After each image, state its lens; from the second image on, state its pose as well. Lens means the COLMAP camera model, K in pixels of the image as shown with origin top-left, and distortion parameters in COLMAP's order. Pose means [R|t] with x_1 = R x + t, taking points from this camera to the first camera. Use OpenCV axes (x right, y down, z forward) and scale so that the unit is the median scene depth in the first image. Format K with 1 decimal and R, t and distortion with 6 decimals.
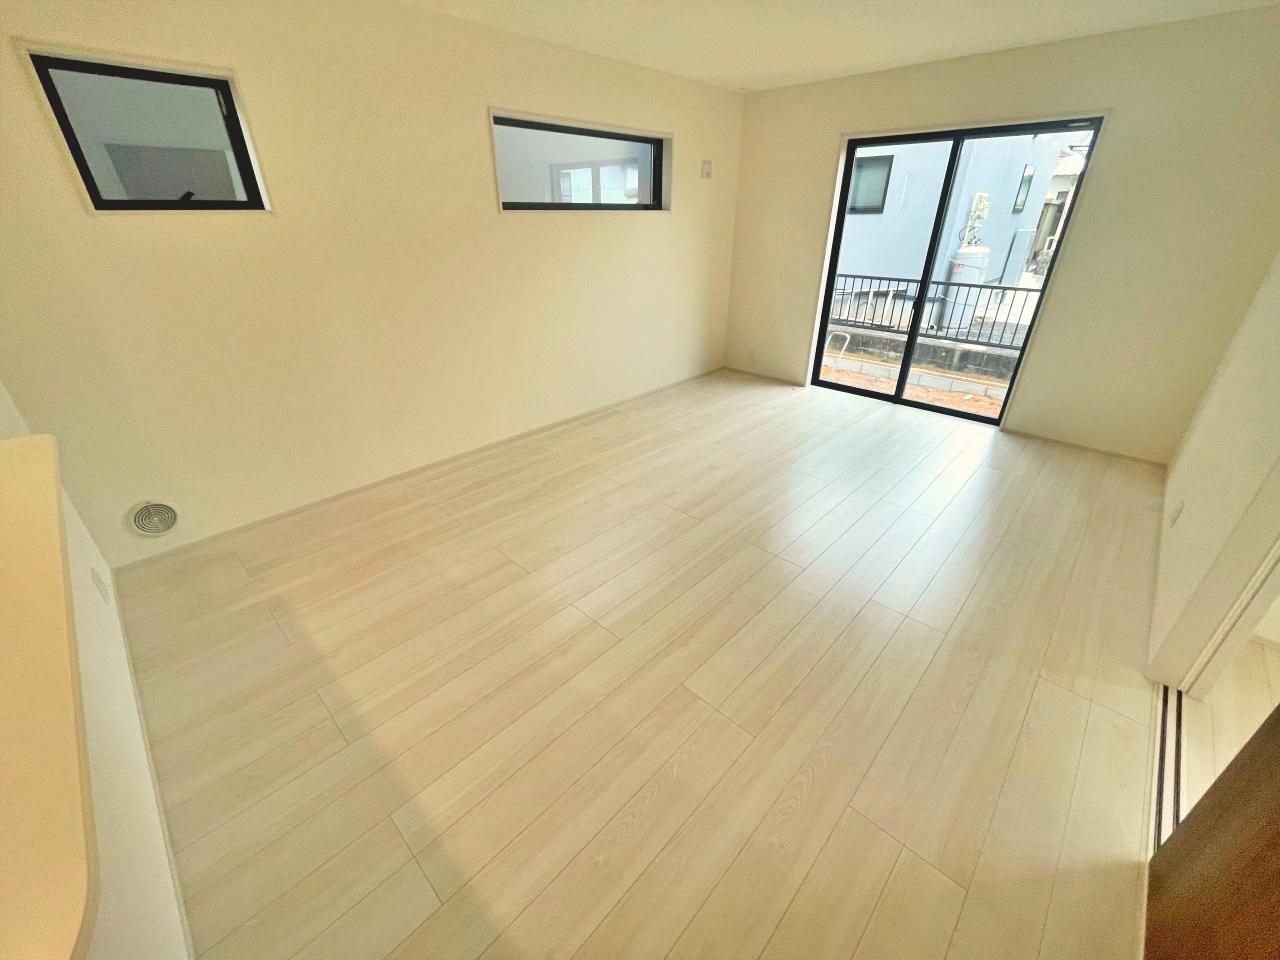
lens RADIAL K [[516.3, 0, 641.5], [0, 516.3, 476.4], [0, 0, 1]] dist [-0.001013, -0.000067]
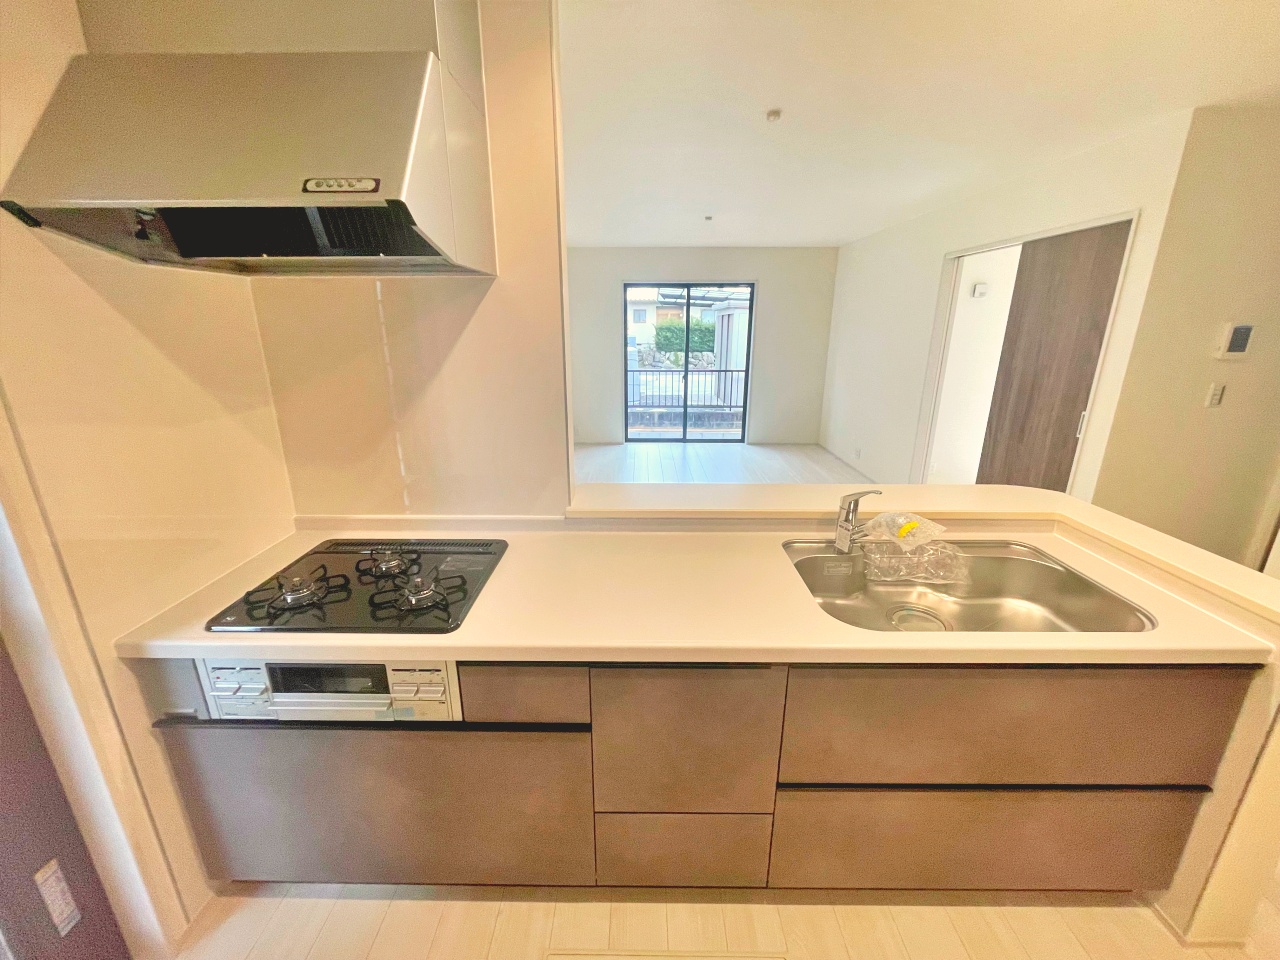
lens RADIAL K [[516.3, 0, 642.0], [0, 516.3, 479.1], [0, 0, 1]] dist [-0.001013, -0.000067]
pose [[0.731842, -0.198200, 0.652015, -0.549895], [0.309549, 0.949054, -0.058954, 0.010151], [-0.607113, 0.244976, 0.755911, -0.045968]]
